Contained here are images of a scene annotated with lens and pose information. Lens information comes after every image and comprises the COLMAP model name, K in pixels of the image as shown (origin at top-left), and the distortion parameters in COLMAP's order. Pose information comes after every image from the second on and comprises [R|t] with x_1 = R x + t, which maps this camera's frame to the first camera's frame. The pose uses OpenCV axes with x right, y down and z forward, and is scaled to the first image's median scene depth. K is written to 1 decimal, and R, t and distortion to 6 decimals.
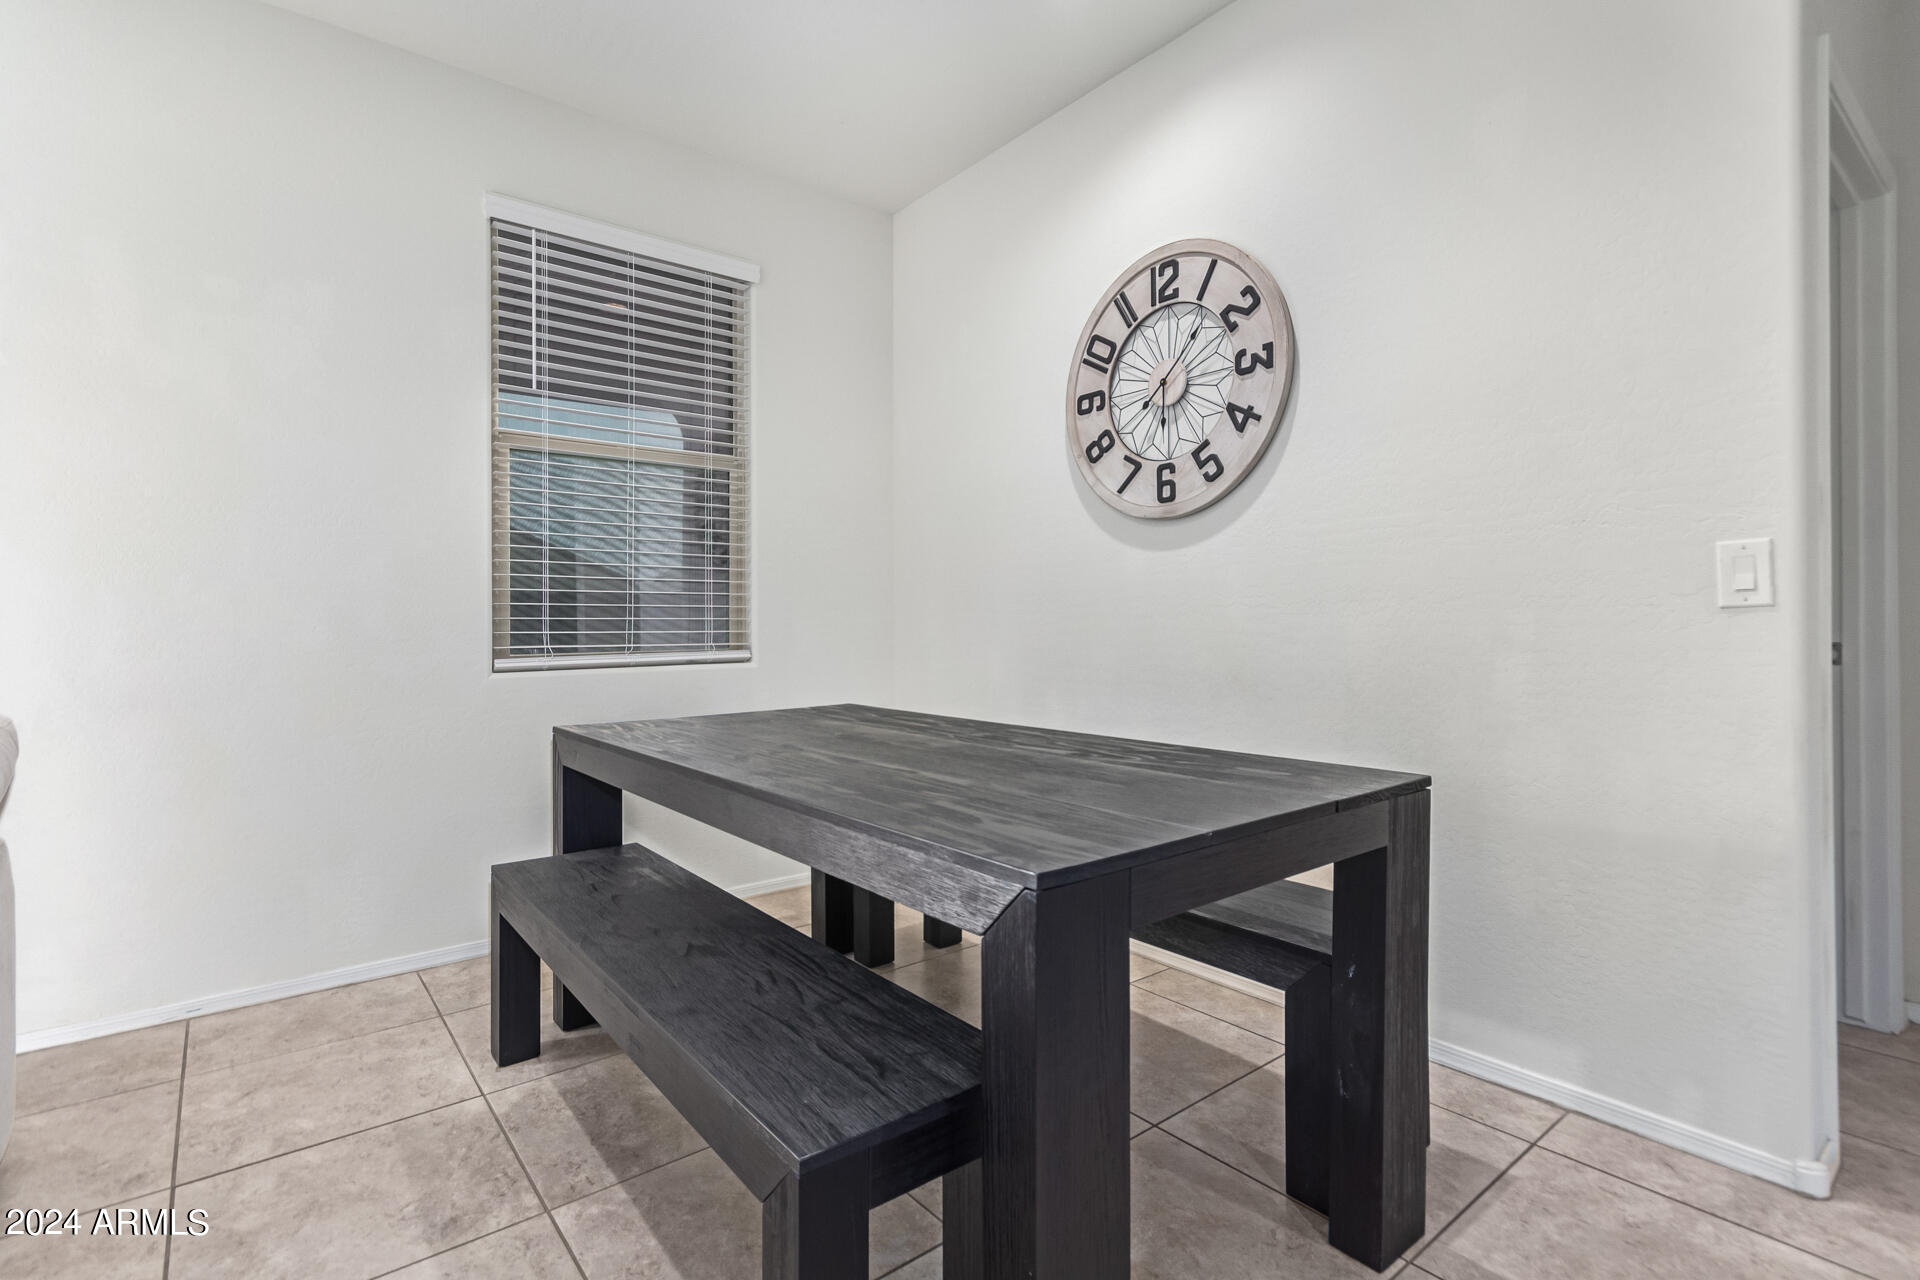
lens RADIAL K [[896.4, 0, 956.7], [0, 896.4, 622.6], [0, 0, 1]] dist [0.006409, 0.000214]
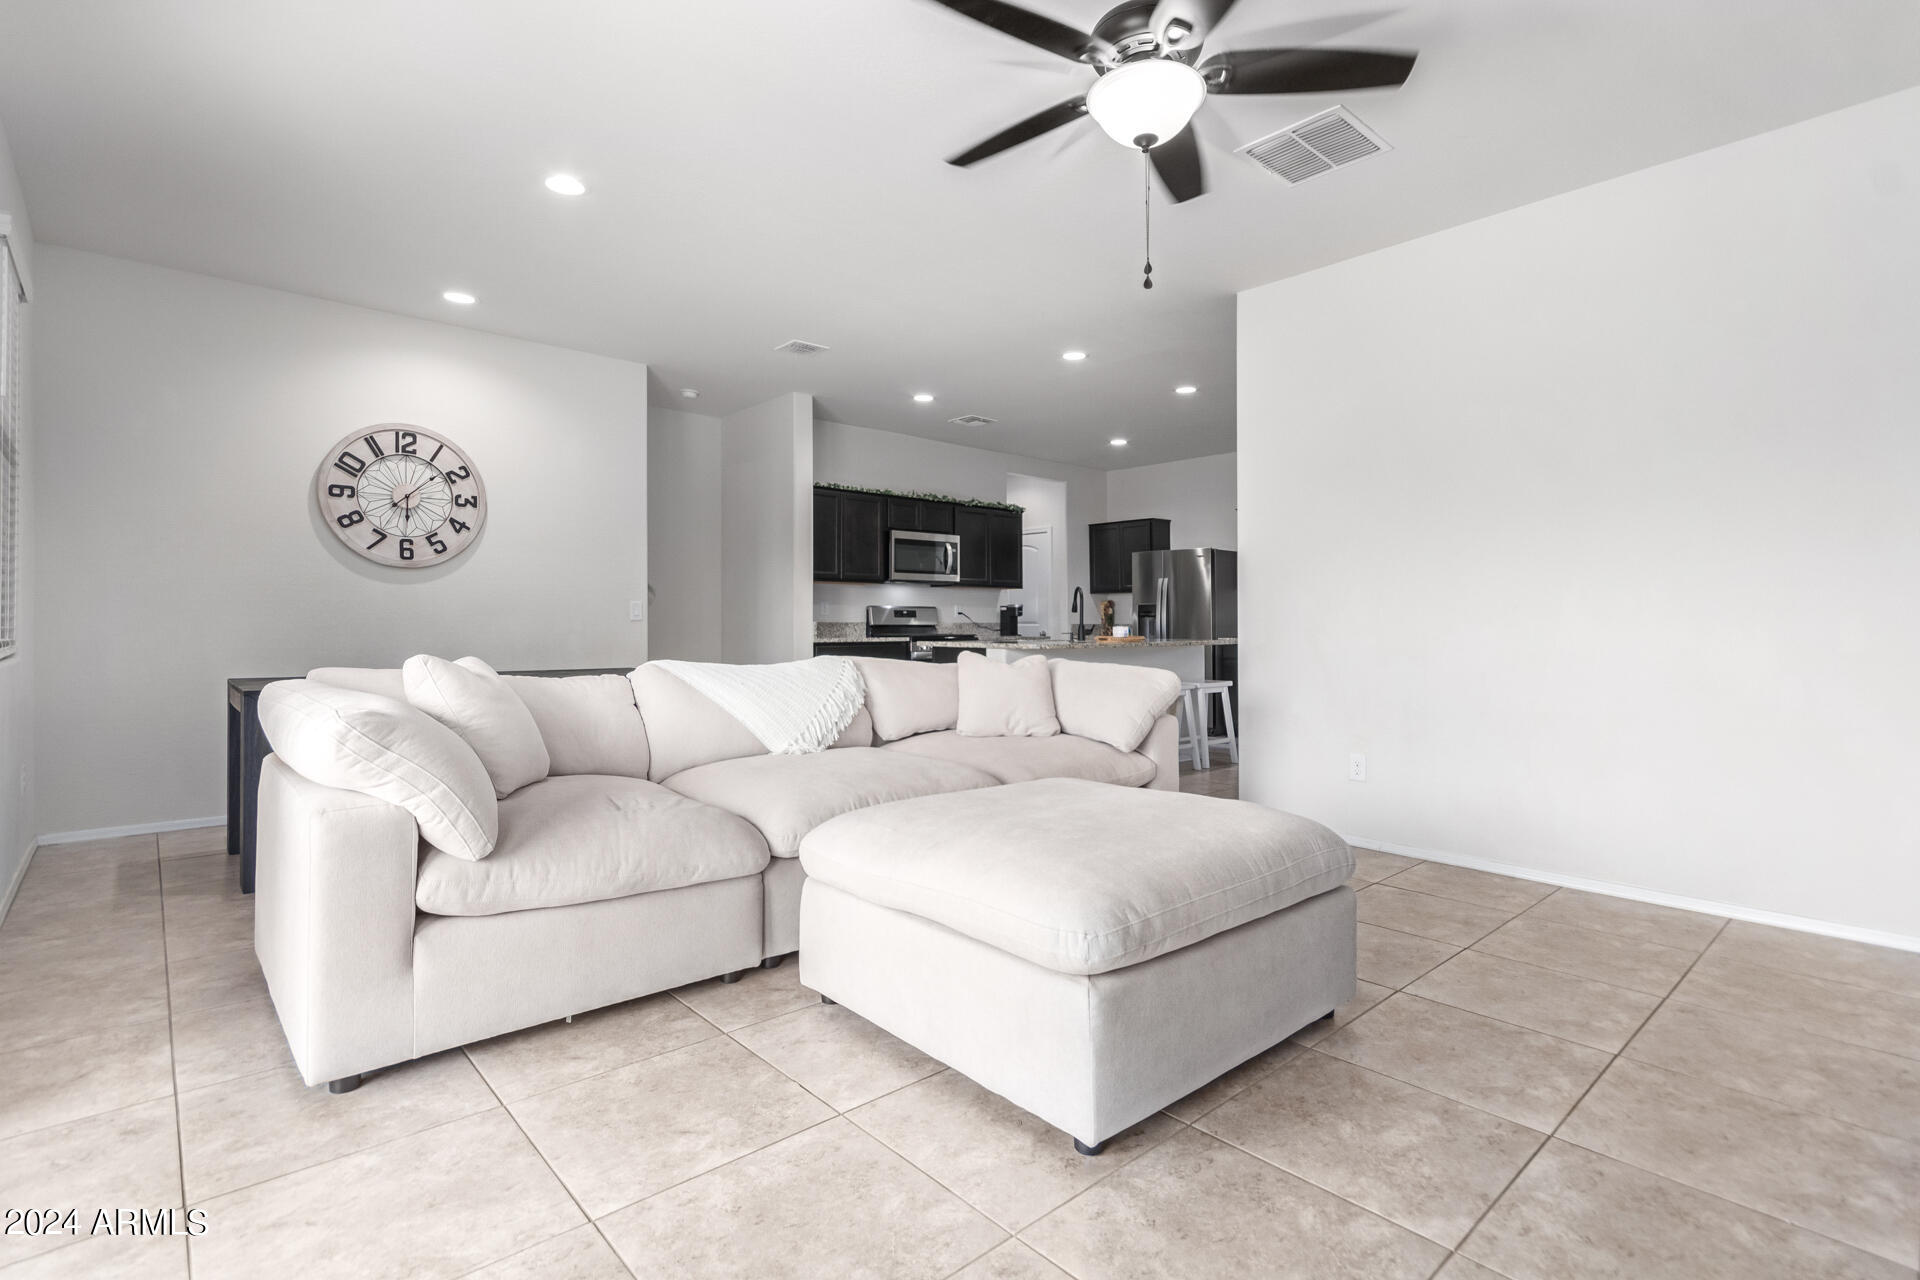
lens RADIAL K [[896.4, 0, 973.0], [0, 896.4, 625.1], [0, 0, 1]] dist [0.006409, 0.000214]
pose [[-0.064734, 0.008204, 0.997869, -1.719896], [0.003270, 0.999963, -0.008010, 0.022790], [-0.997897, 0.002744, -0.064758, -0.065717]]
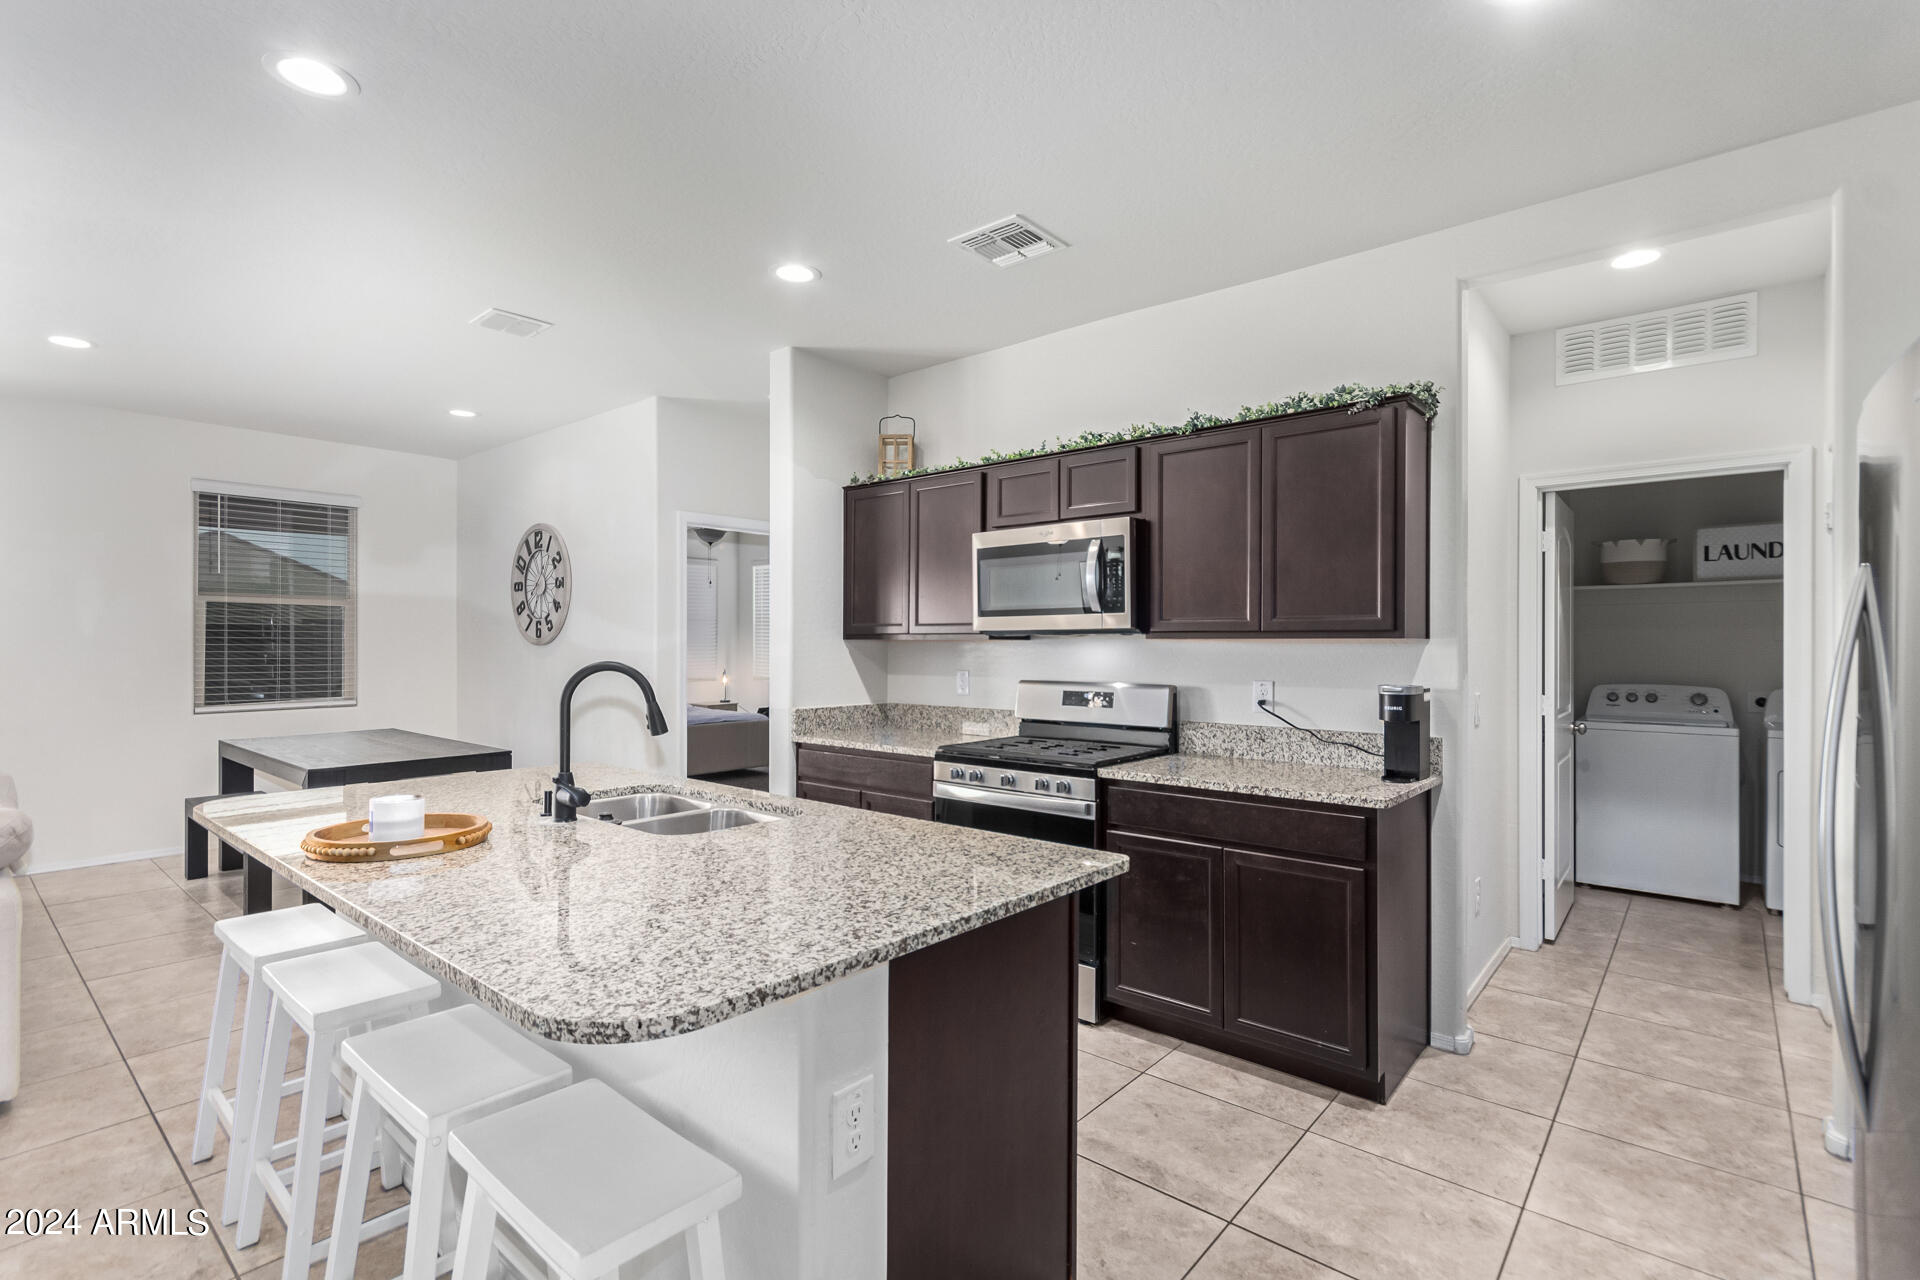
lens RADIAL K [[896.4, 0, 965.0], [0, 896.4, 645.1], [0, 0, 1]] dist [0.006409, 0.000214]
pose [[0.981789, 0.010319, 0.189693, 0.852358], [-0.010110, 0.999947, -0.002069, -0.121174], [-0.189704, 0.000113, 0.981841, -1.403977]]
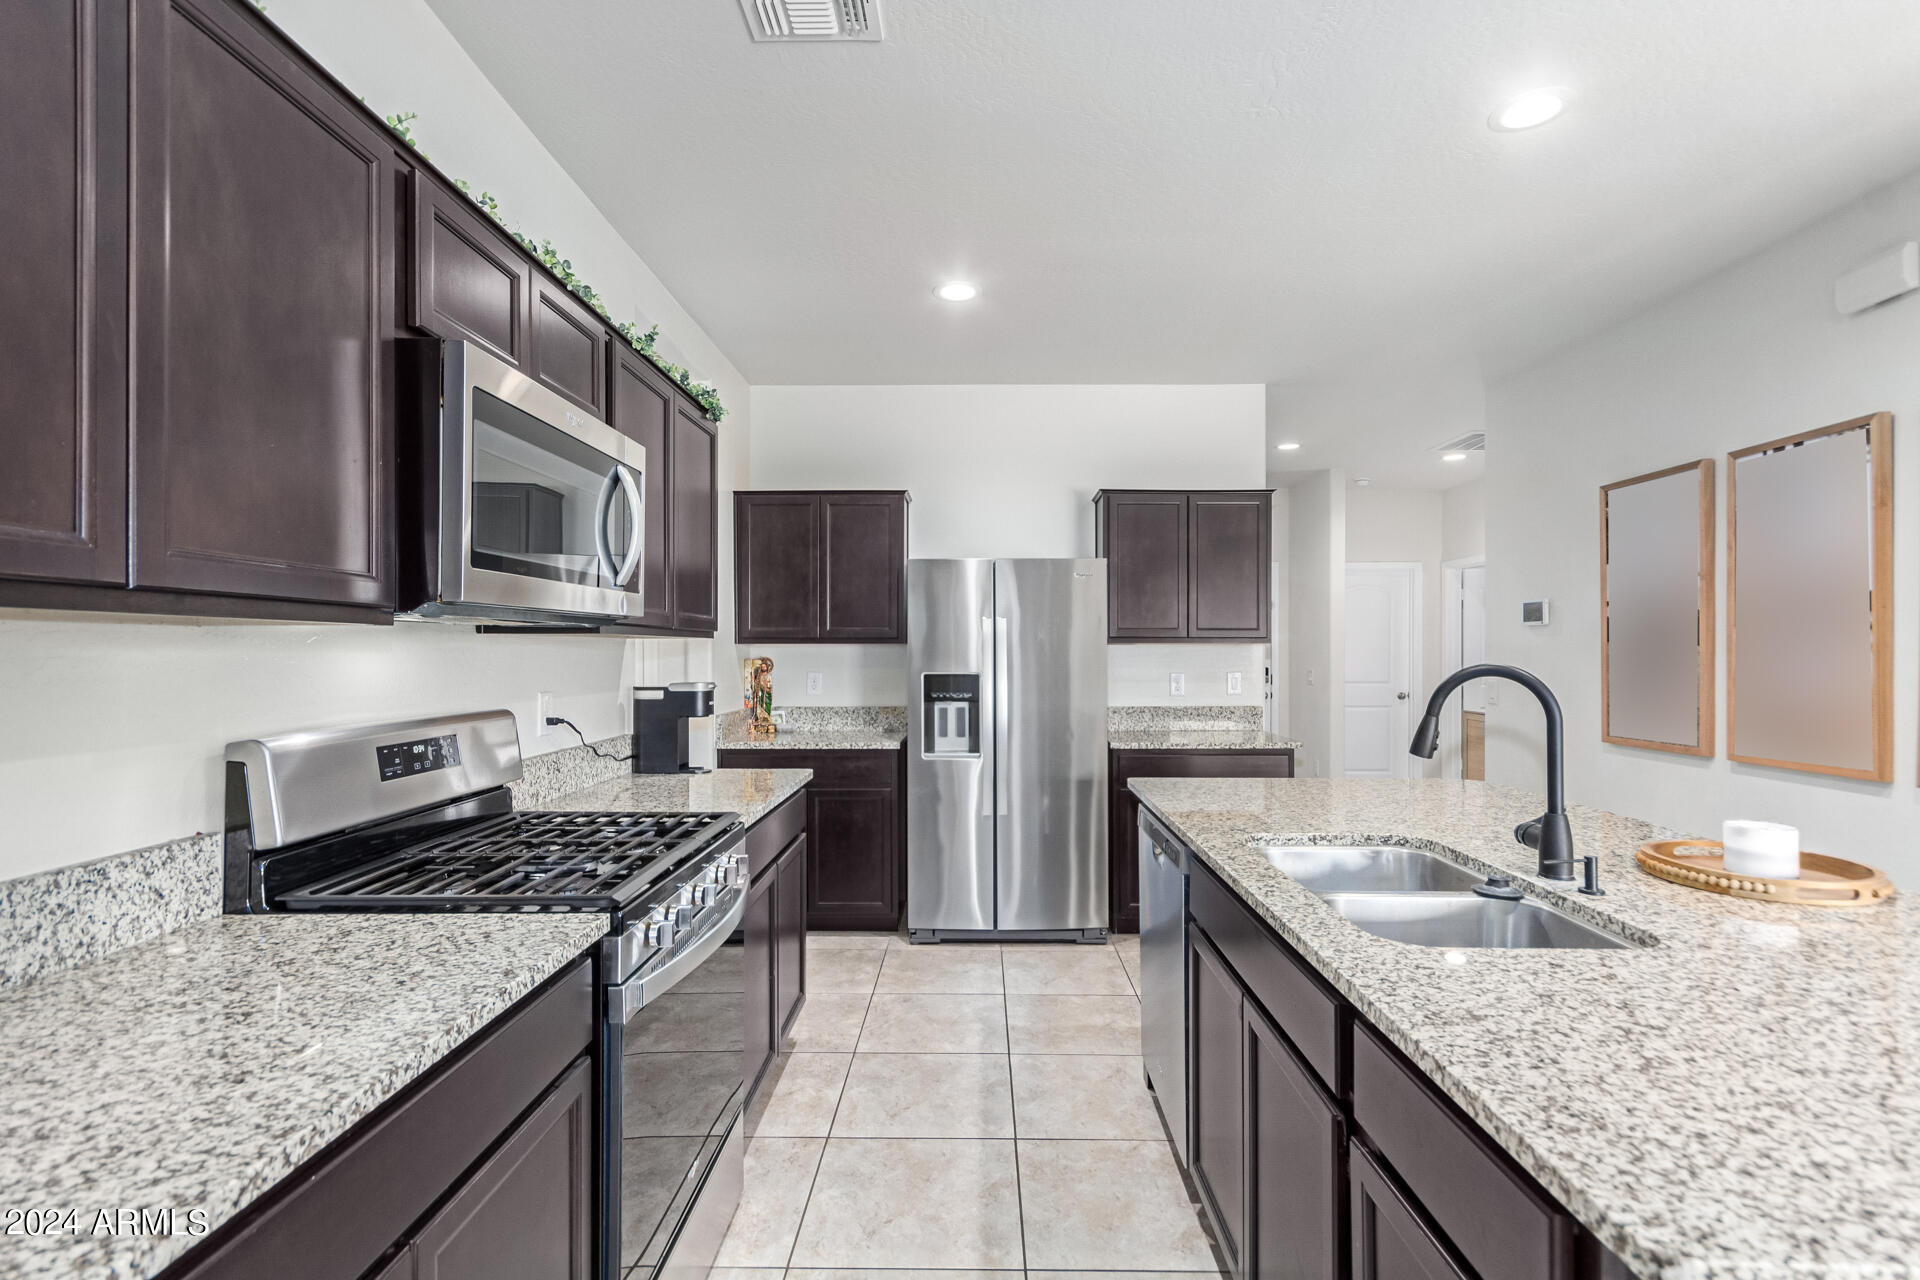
lens RADIAL K [[896.4, 0, 958.8], [0, 896.4, 651.3], [0, 0, 1]] dist [0.006409, 0.000214]
pose [[-0.770560, 0.008857, 0.637305, 0.572273], [0.010544, 0.999944, -0.001149, -0.114294], [-0.637280, 0.005834, -0.770610, 0.228128]]
